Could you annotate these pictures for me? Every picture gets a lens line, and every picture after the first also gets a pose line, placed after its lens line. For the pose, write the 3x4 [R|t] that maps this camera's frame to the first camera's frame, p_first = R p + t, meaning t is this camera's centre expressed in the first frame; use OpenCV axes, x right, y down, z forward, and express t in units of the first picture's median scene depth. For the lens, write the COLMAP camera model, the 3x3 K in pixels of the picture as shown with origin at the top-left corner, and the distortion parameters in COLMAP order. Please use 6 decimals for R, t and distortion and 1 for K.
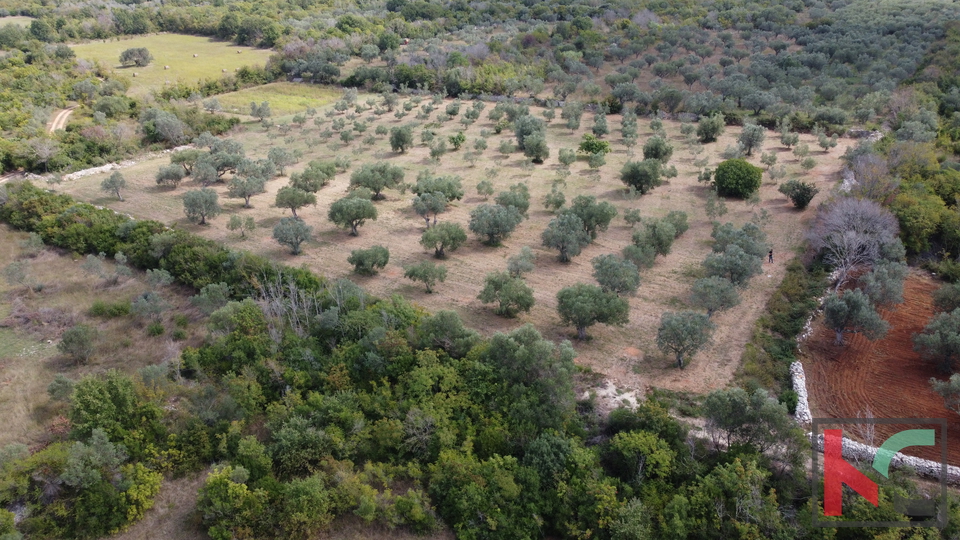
lens RADIAL K [[718.7, 0, 480.8], [0, 718.7, 271.0], [0, 0, 1]] dist [-0.000480, -0.001584]
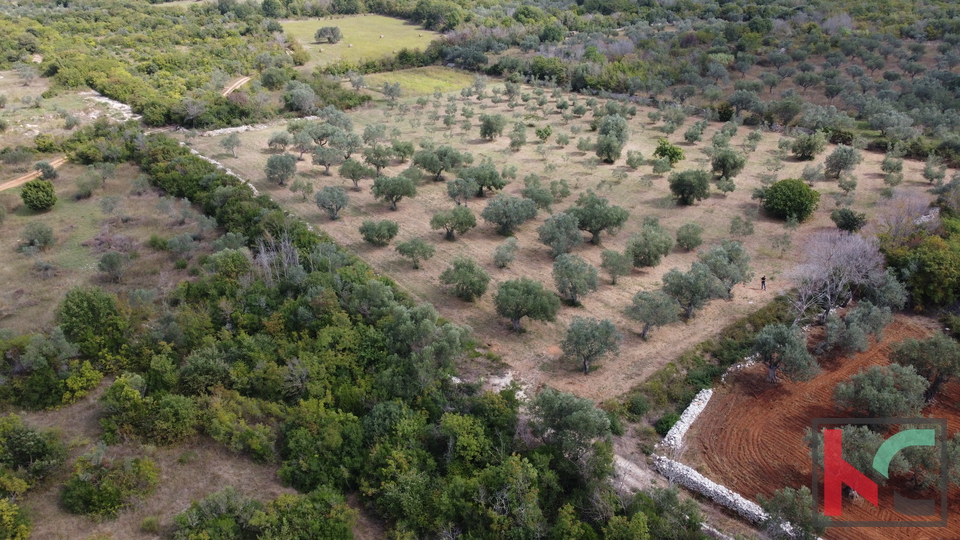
lens RADIAL K [[718.7, 0, 482.4], [0, 718.7, 267.4], [0, 0, 1]] dist [-0.000480, -0.001584]
pose [[0.951253, 0.143078, -0.273214, 0.196991], [-0.141154, 0.989625, 0.026792, -0.008865], [0.274213, 0.013079, 0.961580, -0.002993]]
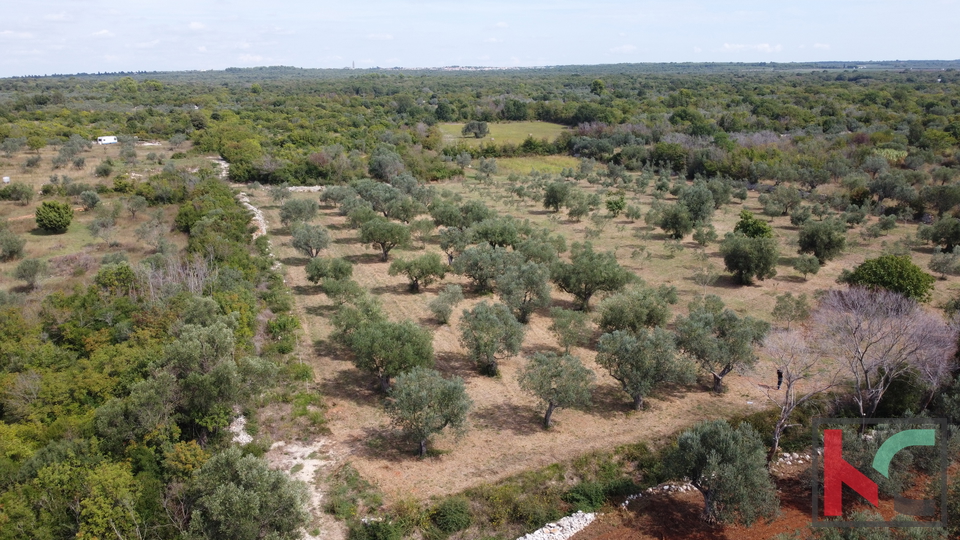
lens RADIAL K [[718.7, 0, 482.8], [0, 718.7, 270.8], [0, 0, 1]] dist [-0.000480, -0.001584]
pose [[0.824215, 0.174468, -0.538731, 0.324751], [-0.257760, 0.962672, -0.082591, 0.004934], [0.504212, 0.206936, 0.838419, 0.220909]]
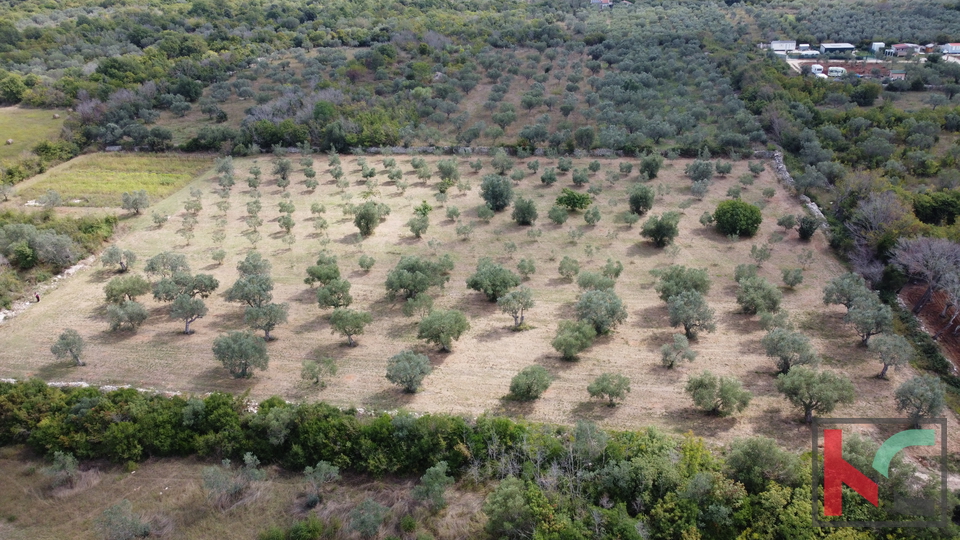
lens RADIAL K [[718.7, 0, 478.7], [0, 718.7, 272.5], [0, 0, 1]] dist [-0.000480, -0.001584]
pose [[0.906392, -0.183427, 0.380535, -0.347985], [0.181800, 0.982499, 0.040562, -0.132208], [-0.381315, 0.032416, 0.923876, 0.119470]]
